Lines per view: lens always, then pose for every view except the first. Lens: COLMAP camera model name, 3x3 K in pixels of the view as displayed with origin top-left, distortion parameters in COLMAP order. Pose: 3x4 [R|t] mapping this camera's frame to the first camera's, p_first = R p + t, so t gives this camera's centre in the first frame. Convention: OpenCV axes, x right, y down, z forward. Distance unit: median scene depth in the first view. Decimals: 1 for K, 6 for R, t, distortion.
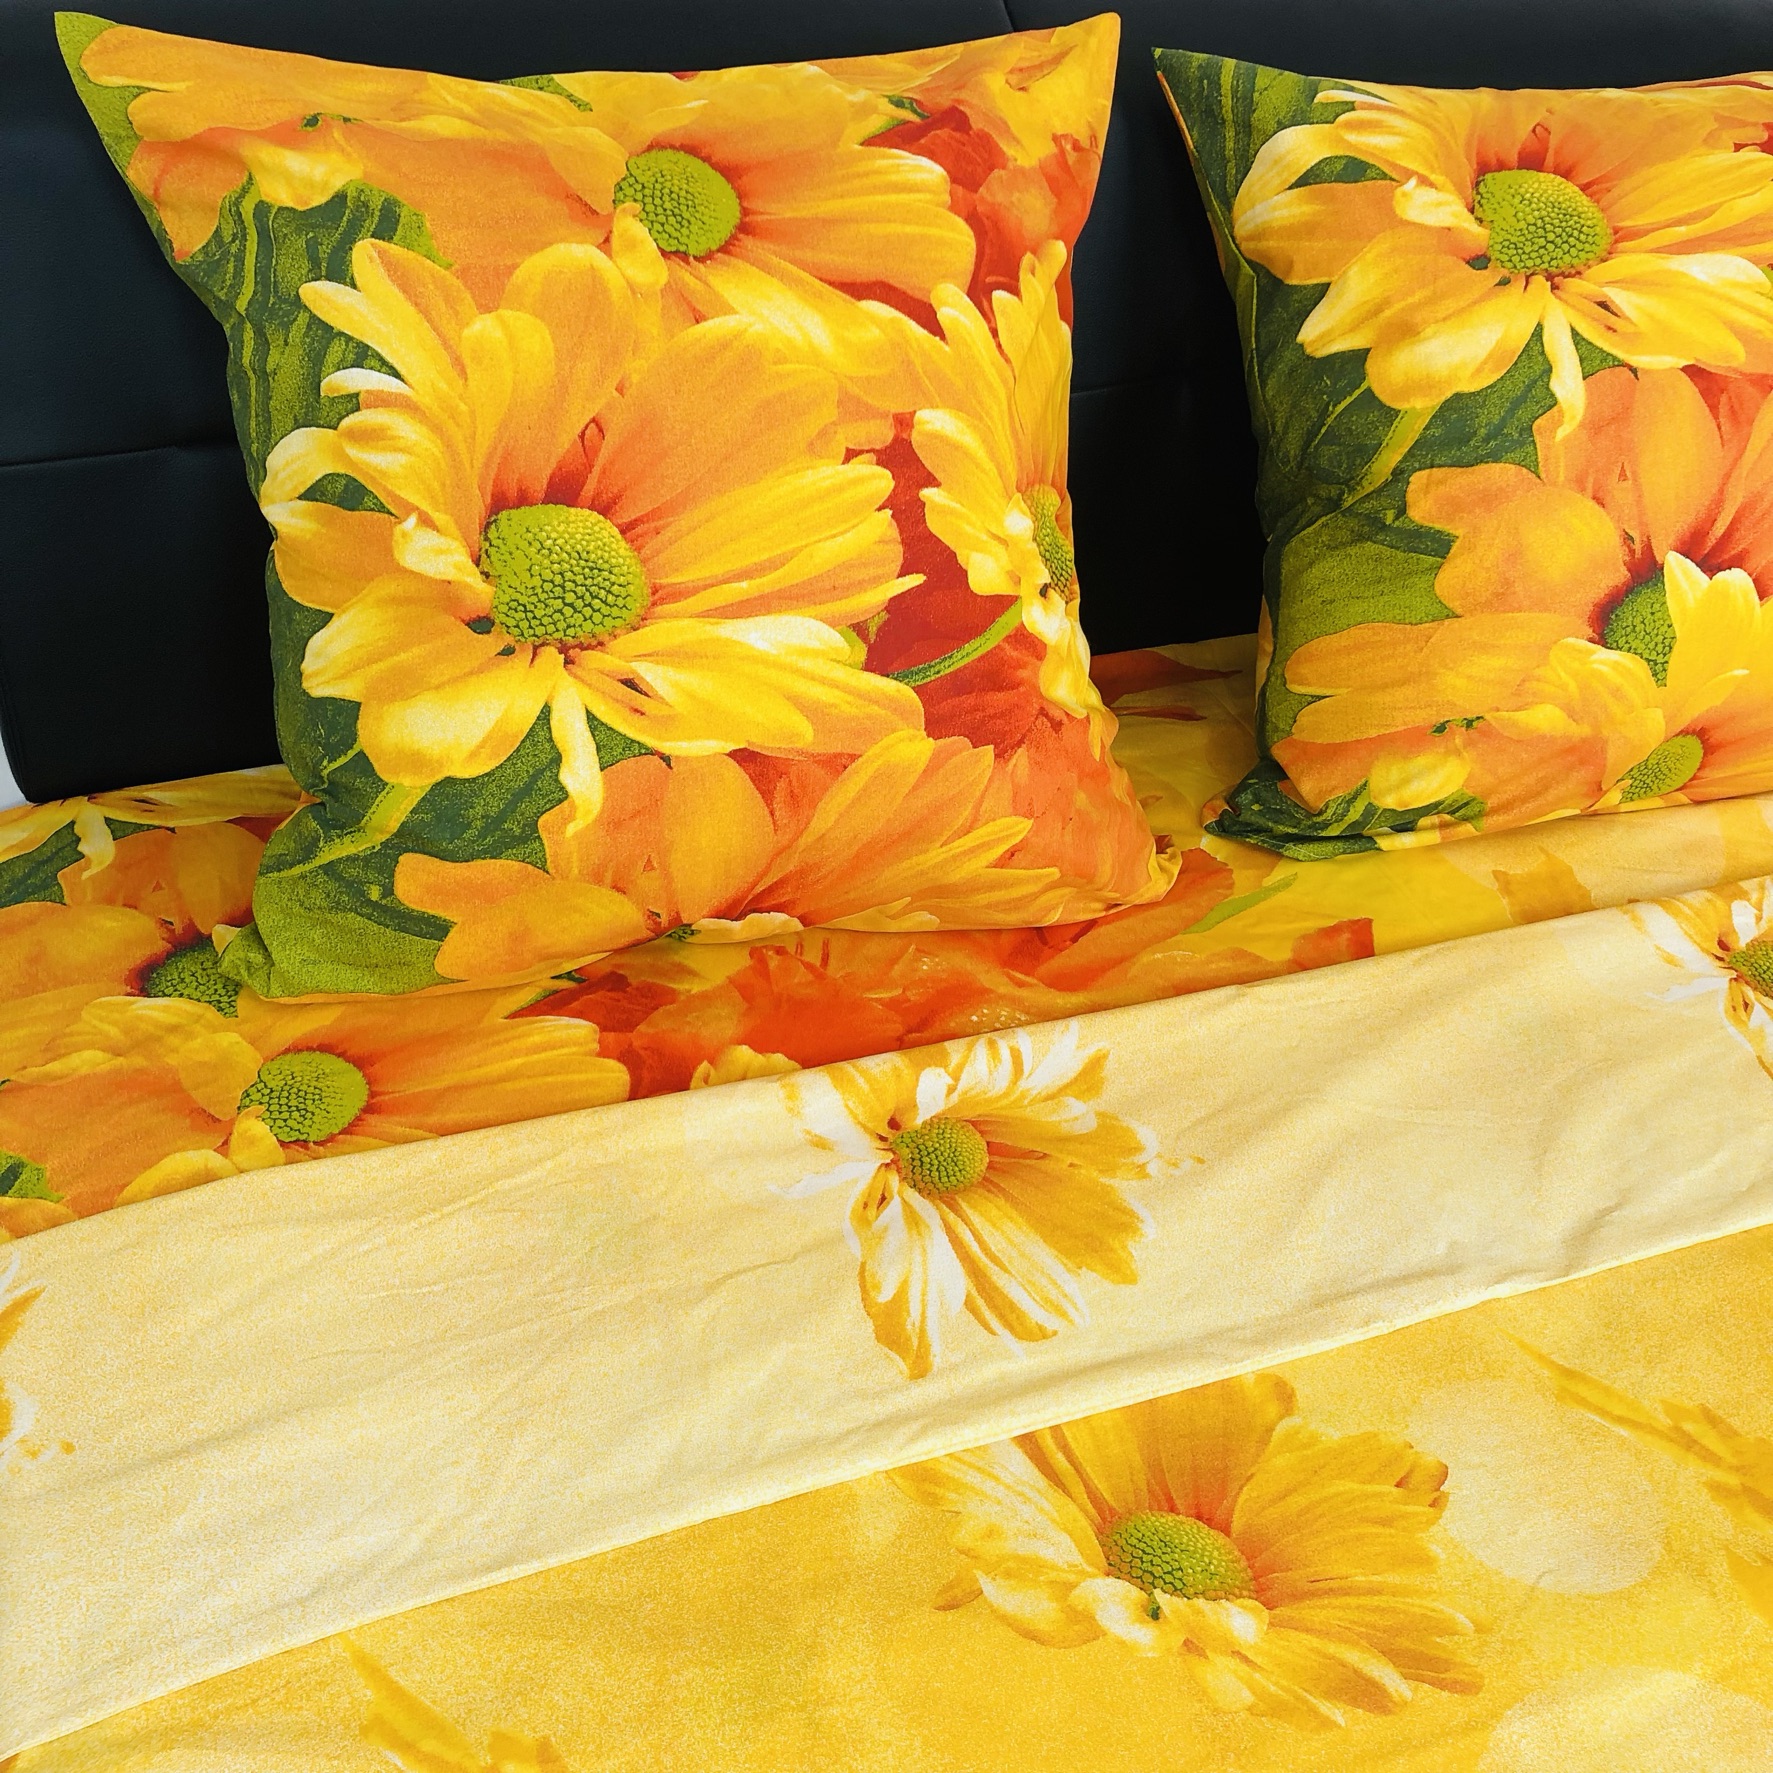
lens RADIAL K [[1877.9, 0, 874.3], [0, 1877.9, 888.2], [0, 0, 1]] dist [0.129524, -0.391933]
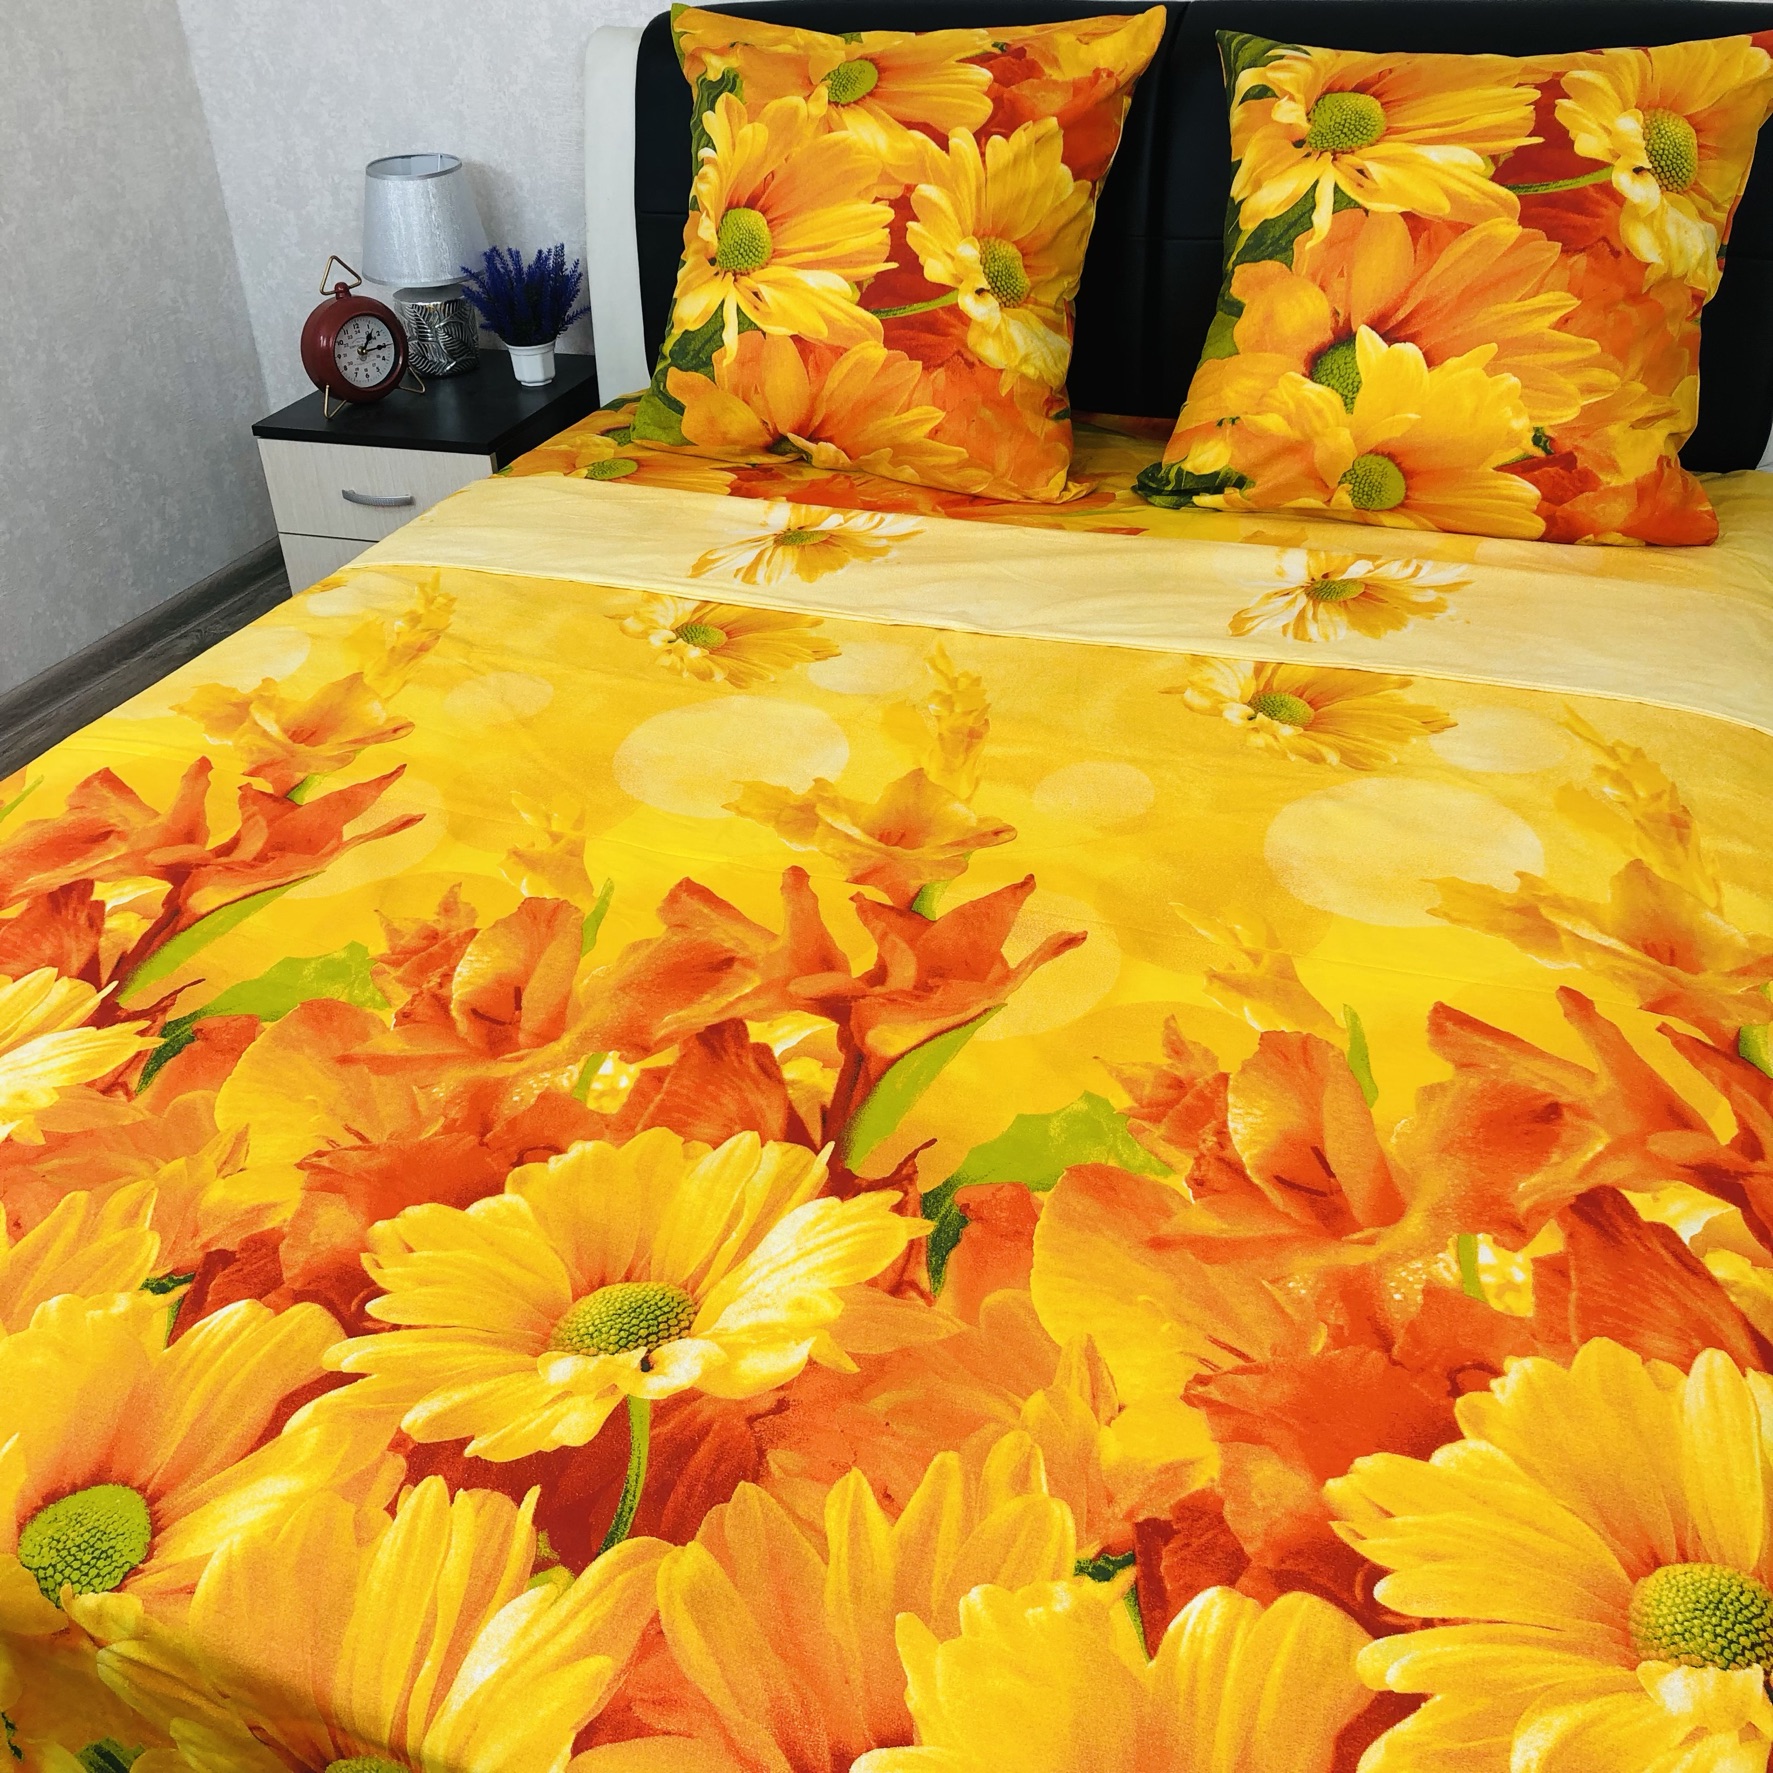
lens RADIAL K [[1915.0, 0, 886.5], [0, 1915.0, 889.3], [0, 0, 1]] dist [0.038764, -0.093154]
pose [[0.731167, 0.261159, -0.630230, 1.490834], [-0.321342, 0.946762, 0.019519, 0.429530], [0.601775, 0.188248, 0.776163, -0.462398]]
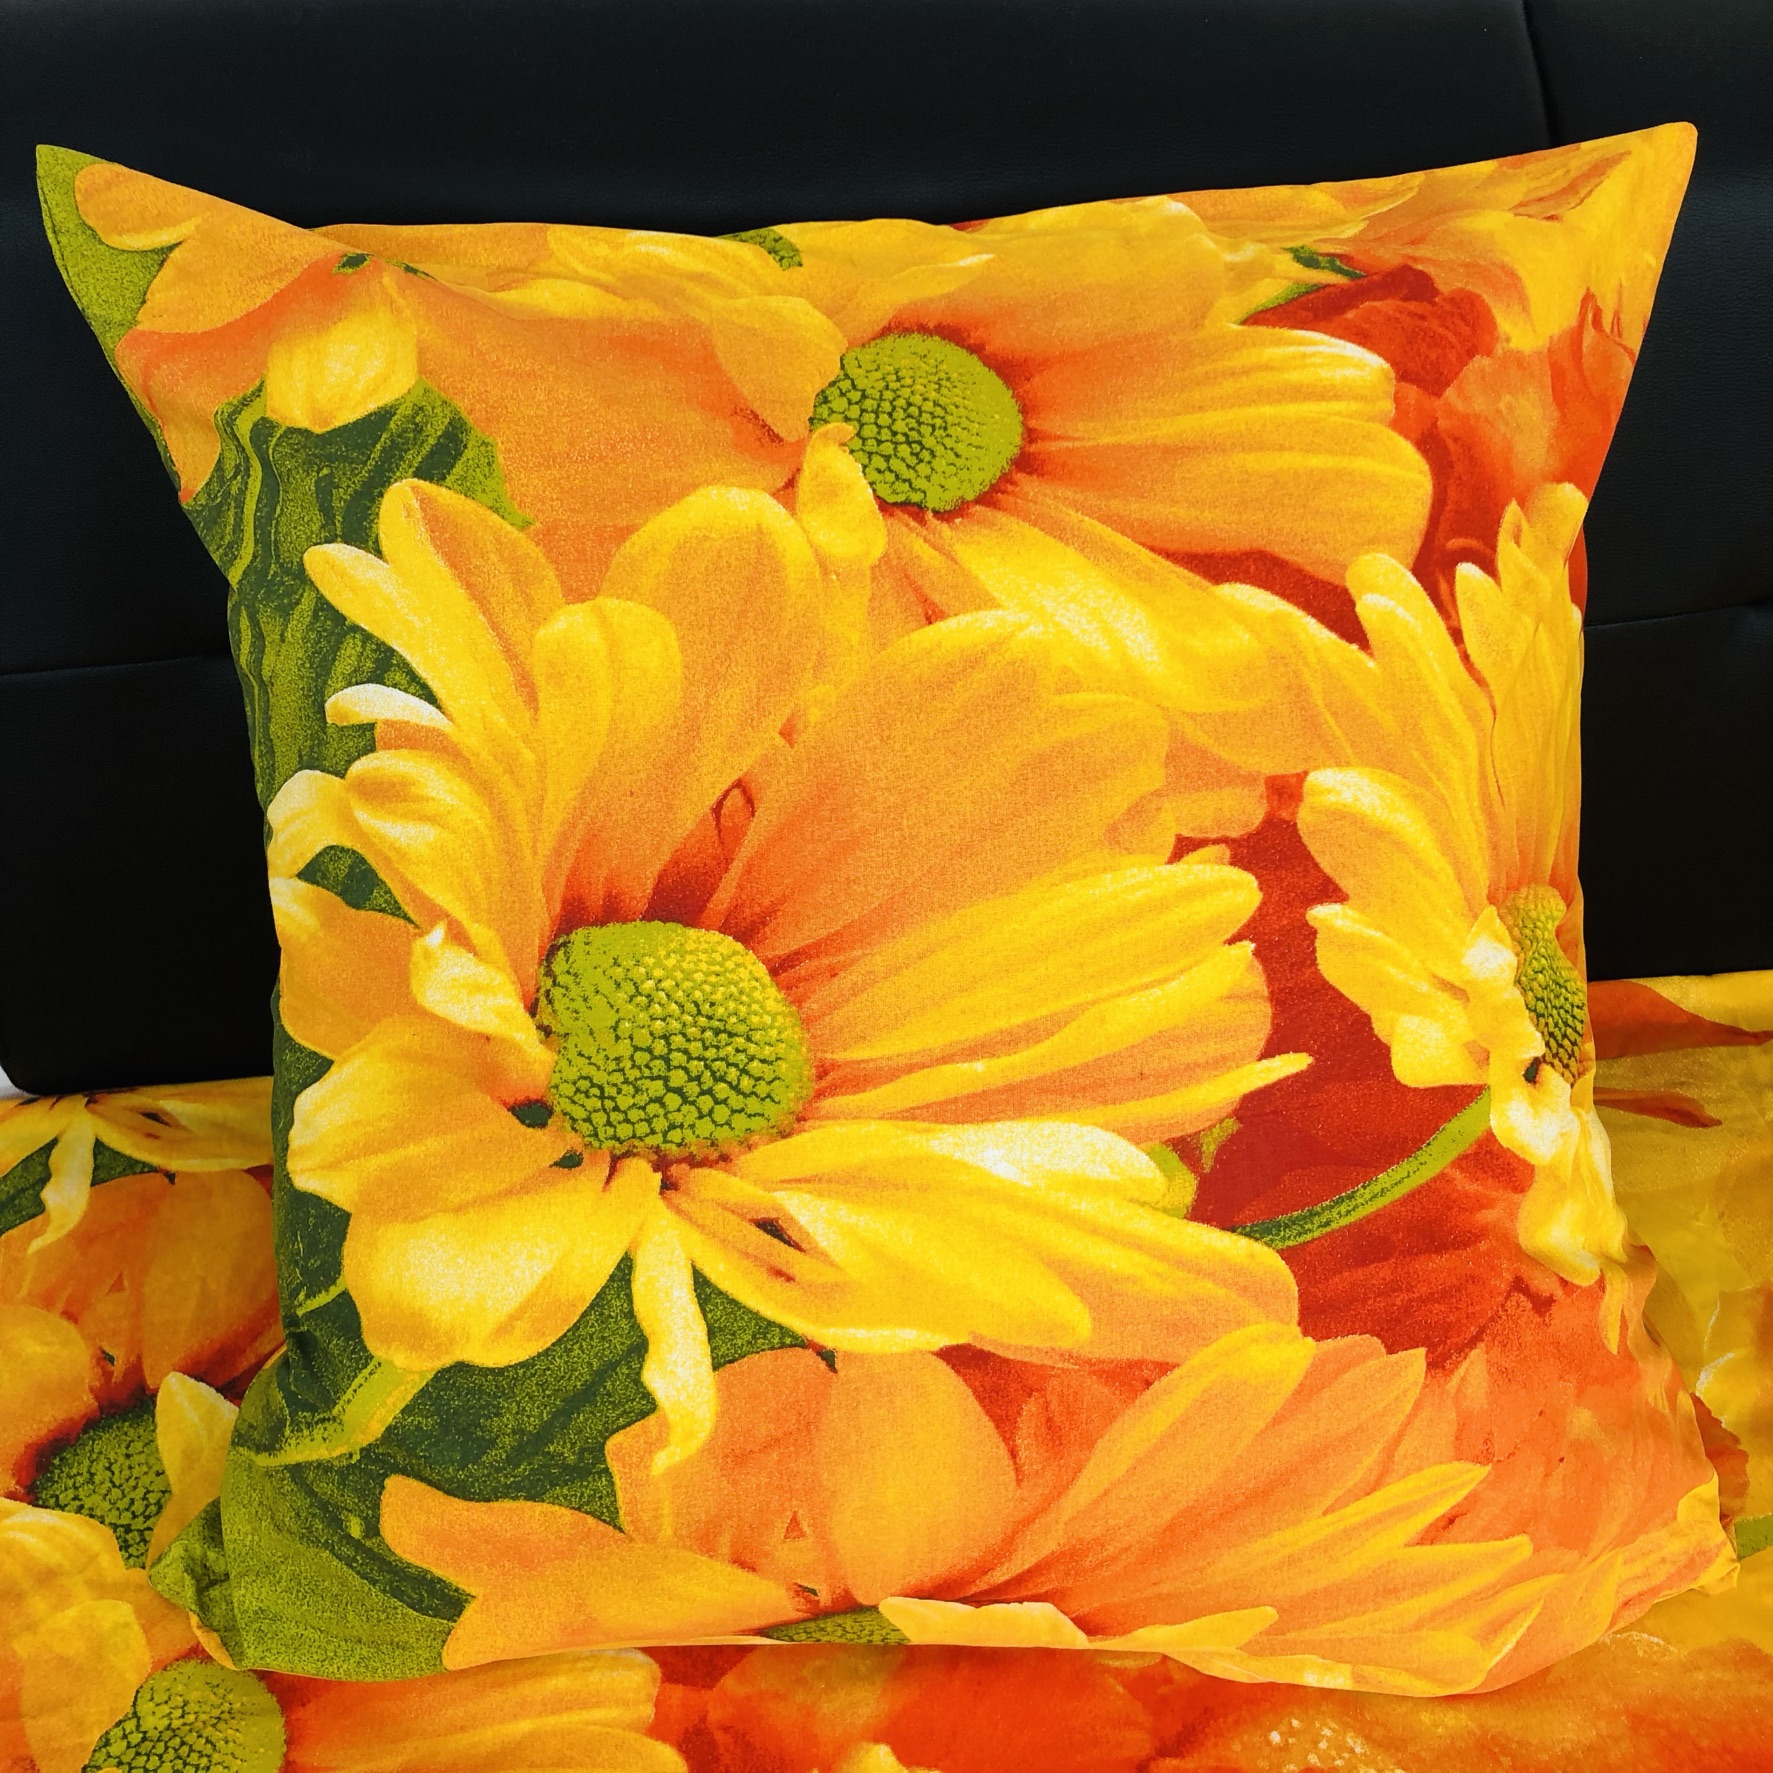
lens RADIAL K [[1973.5, 0, 883.3], [0, 1973.5, 876.6], [0, 0, 1]] dist [0.170691, -0.686817]
pose [[0.974799, 0.053205, -0.216650, 0.028908], [-0.073671, 0.993436, -0.087508, -0.160666], [0.210572, 0.101263, 0.972320, 0.396908]]
